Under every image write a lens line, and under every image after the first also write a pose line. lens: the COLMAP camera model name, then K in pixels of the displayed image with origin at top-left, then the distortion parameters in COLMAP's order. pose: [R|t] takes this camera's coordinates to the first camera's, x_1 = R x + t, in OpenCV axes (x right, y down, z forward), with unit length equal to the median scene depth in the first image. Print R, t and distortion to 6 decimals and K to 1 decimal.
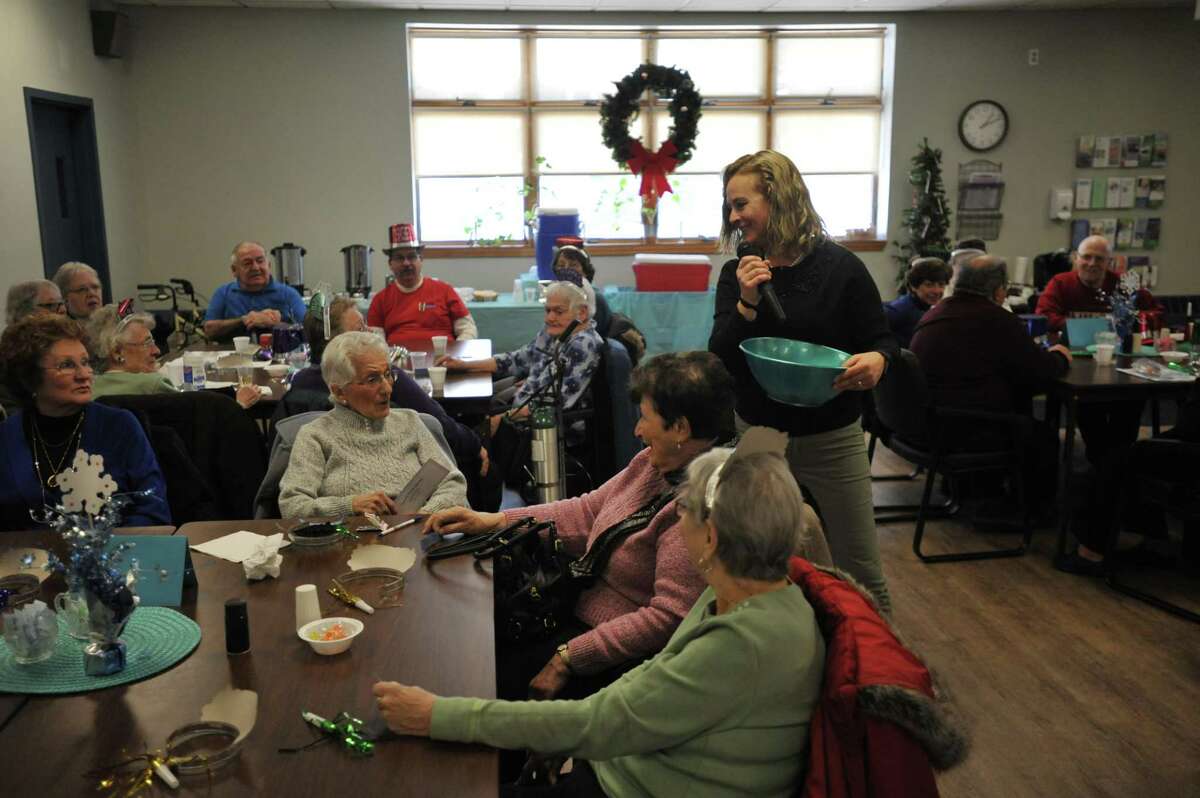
lens RADIAL K [[1129.6, 0, 600.0], [0, 1129.6, 399.0], [0, 0, 1]] dist [0.012978, 0.122171]
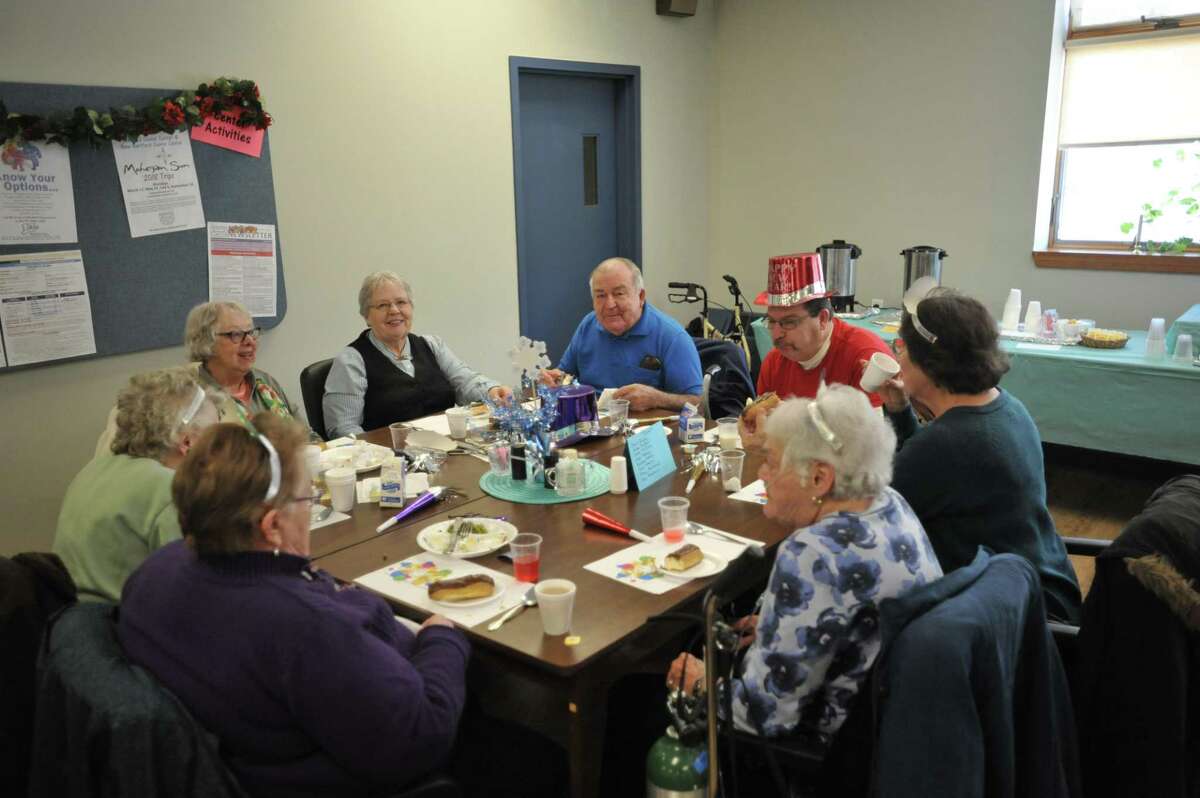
lens RADIAL K [[1003.6, 0, 600.0], [0, 1003.6, 399.0], [0, 0, 1]] dist [-0.002354, 0.078895]
pose [[0.711148, 0.155212, -0.685695, 0.080947], [-0.119575, 0.987818, 0.099586, -0.073951], [0.692799, 0.011171, 0.721044, 0.373385]]
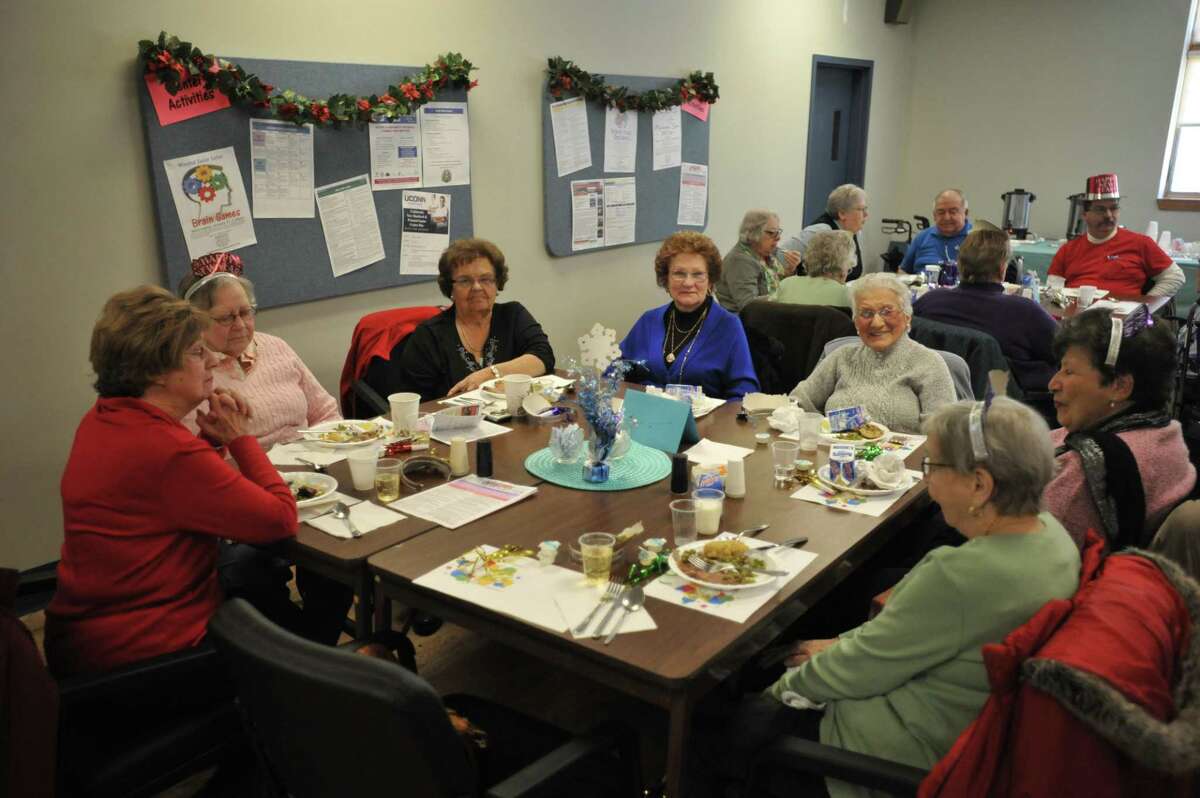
lens RADIAL K [[1003.6, 0, 600.0], [0, 1003.6, 399.0], [0, 0, 1]] dist [-0.002354, 0.078895]
pose [[0.737113, 0.187417, -0.649261, 0.083037], [-0.140083, 0.982280, 0.124509, -0.004162], [0.661091, -0.000827, 0.750305, 0.014379]]
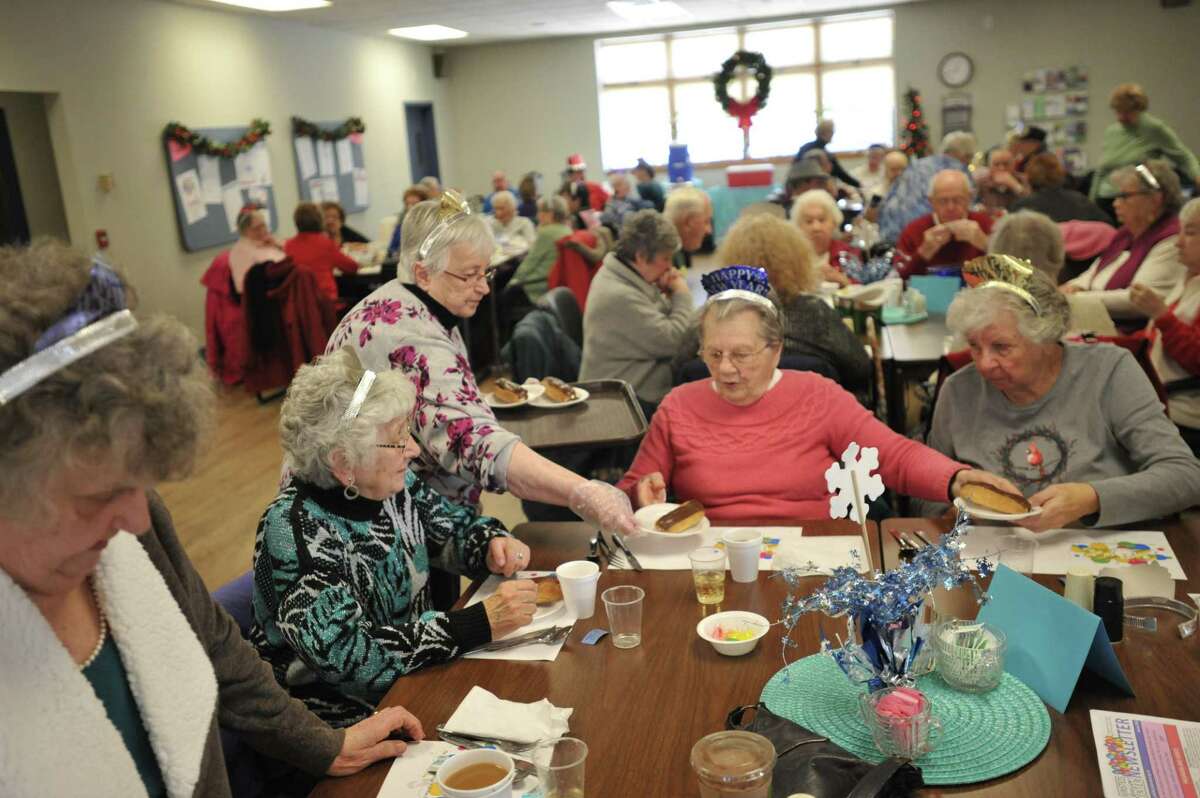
lens RADIAL K [[1129.6, 0, 600.0], [0, 1129.6, 399.0], [0, 0, 1]] dist [0.012978, 0.122171]
pose [[0.959497, -0.001433, -0.281714, 0.309873], [0.015377, 0.998763, 0.047291, 0.129903], [0.281298, -0.049708, 0.958332, -0.658298]]
